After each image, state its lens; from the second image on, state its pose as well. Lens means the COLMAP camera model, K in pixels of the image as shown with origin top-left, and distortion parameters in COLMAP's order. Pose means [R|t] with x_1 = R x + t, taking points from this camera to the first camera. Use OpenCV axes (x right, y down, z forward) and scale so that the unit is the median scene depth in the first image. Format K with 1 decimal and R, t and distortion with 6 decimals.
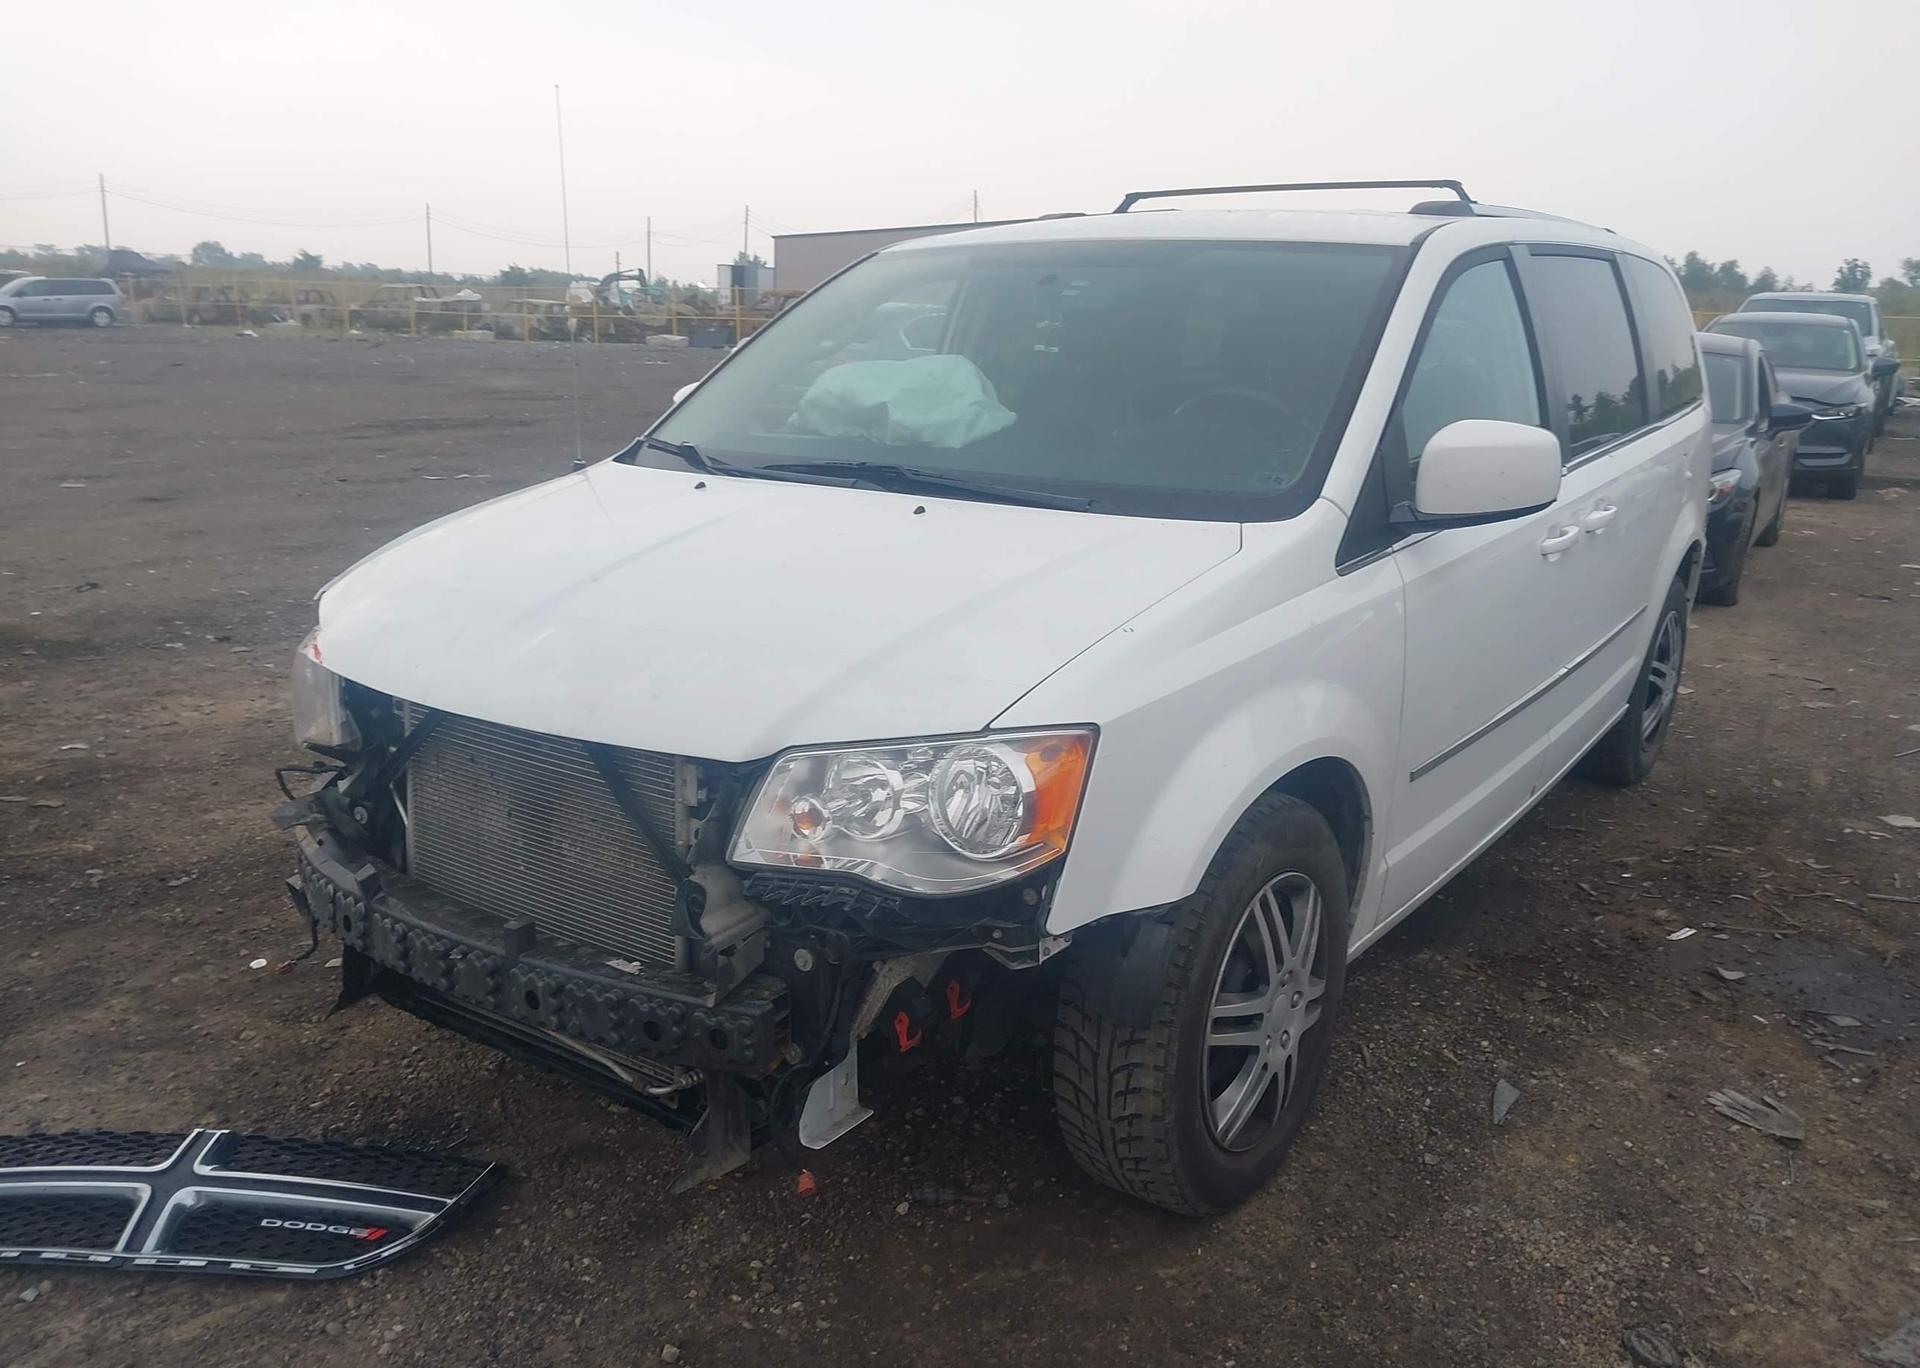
lens RADIAL K [[1529.9, 0, 957.1], [0, 1529.9, 661.7], [0, 0, 1]] dist [0.021255, -0.040798]
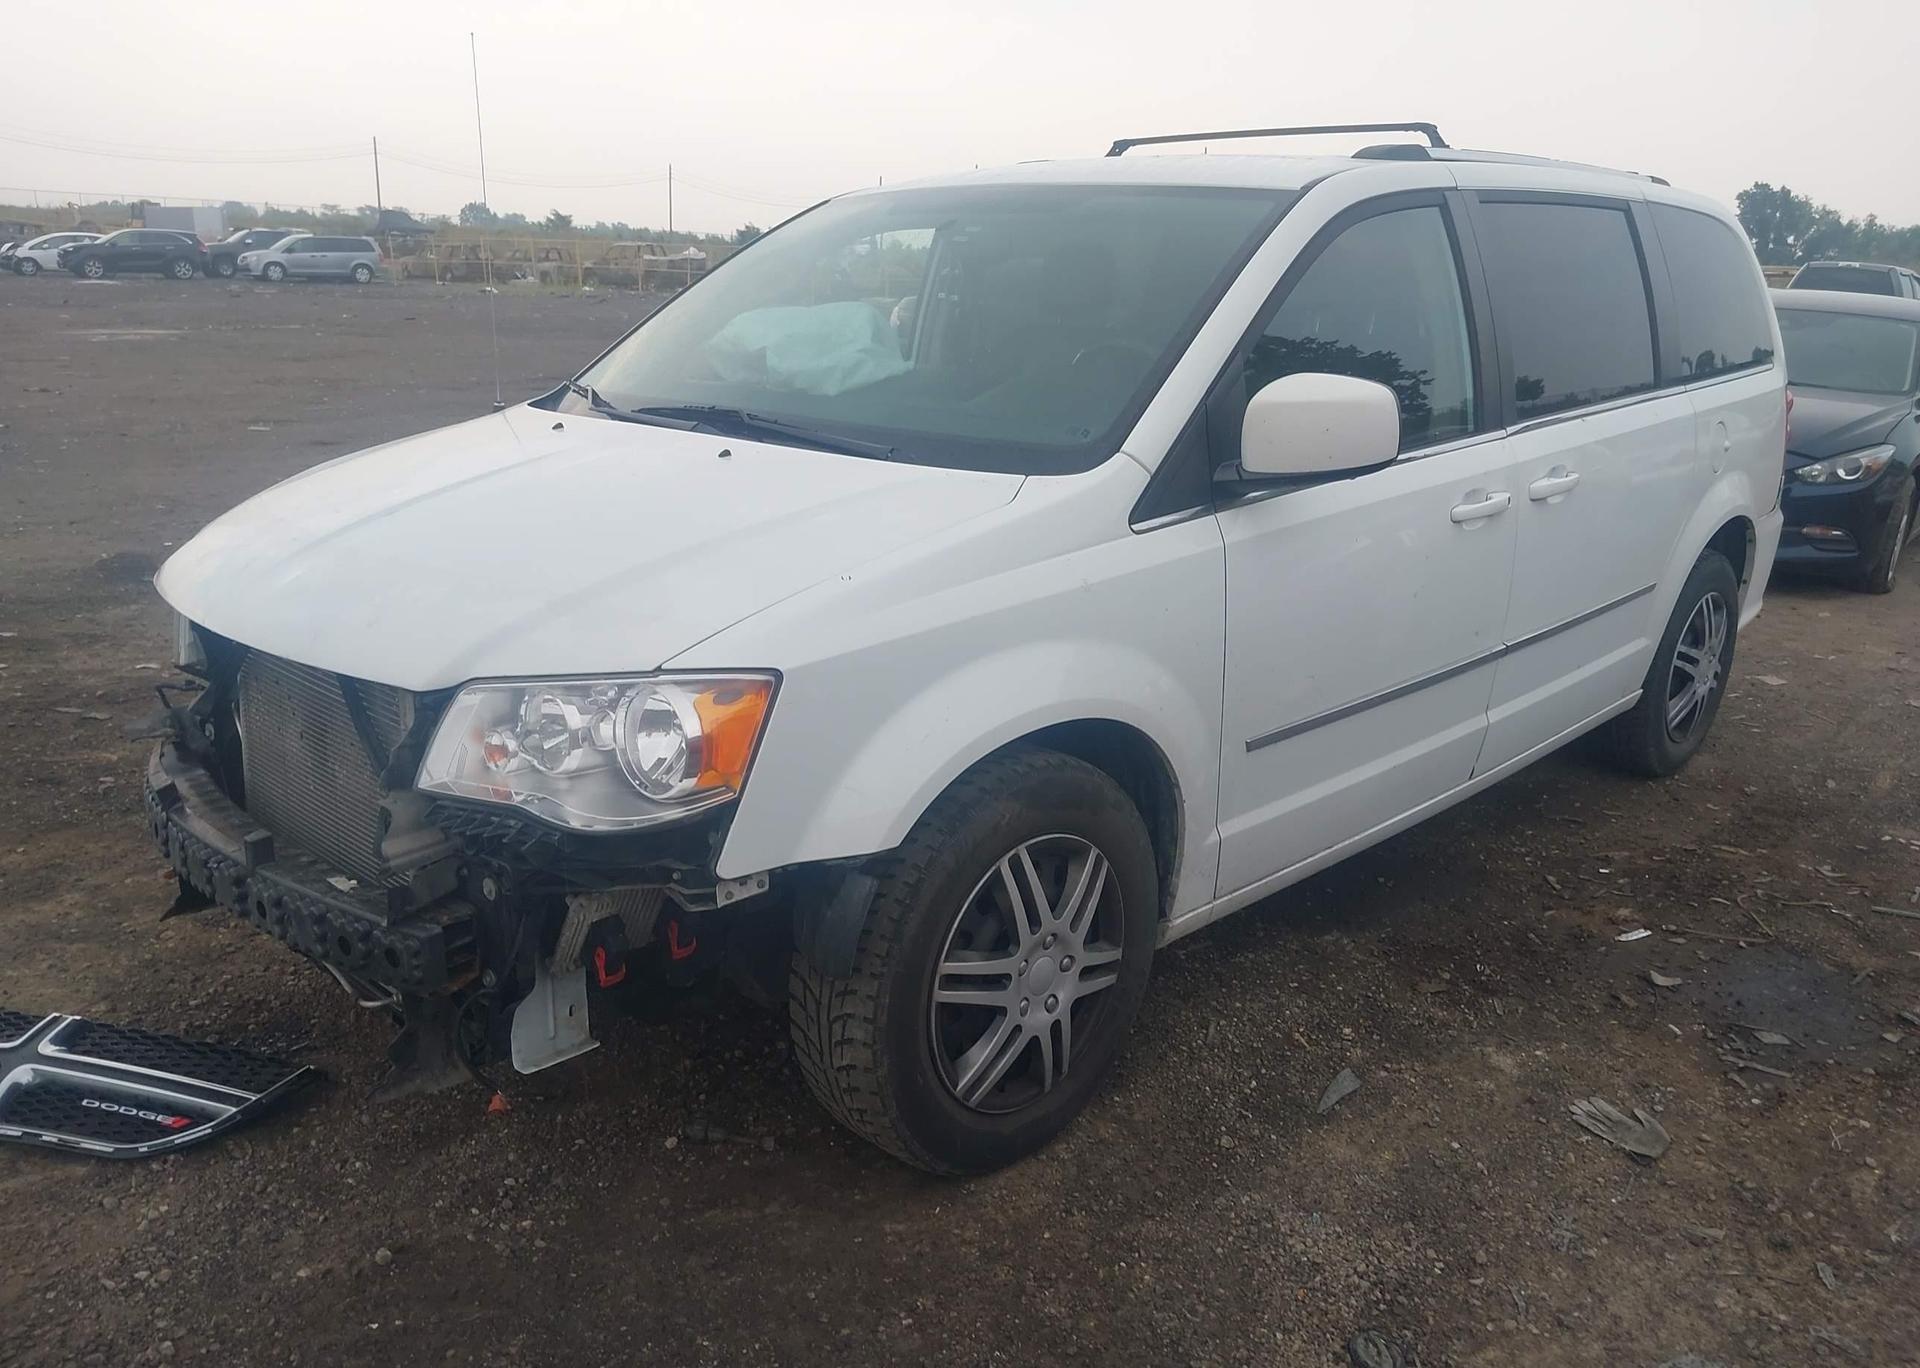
lens RADIAL K [[1537.7, 0, 964.7], [0, 1537.7, 665.4], [0, 0, 1]] dist [0.004287, -0.013077]
pose [[0.988659, 0.042290, -0.144102, 0.274628], [-0.038632, 0.998858, 0.028094, 0.004268], [0.145126, -0.022209, 0.989164, 0.025836]]
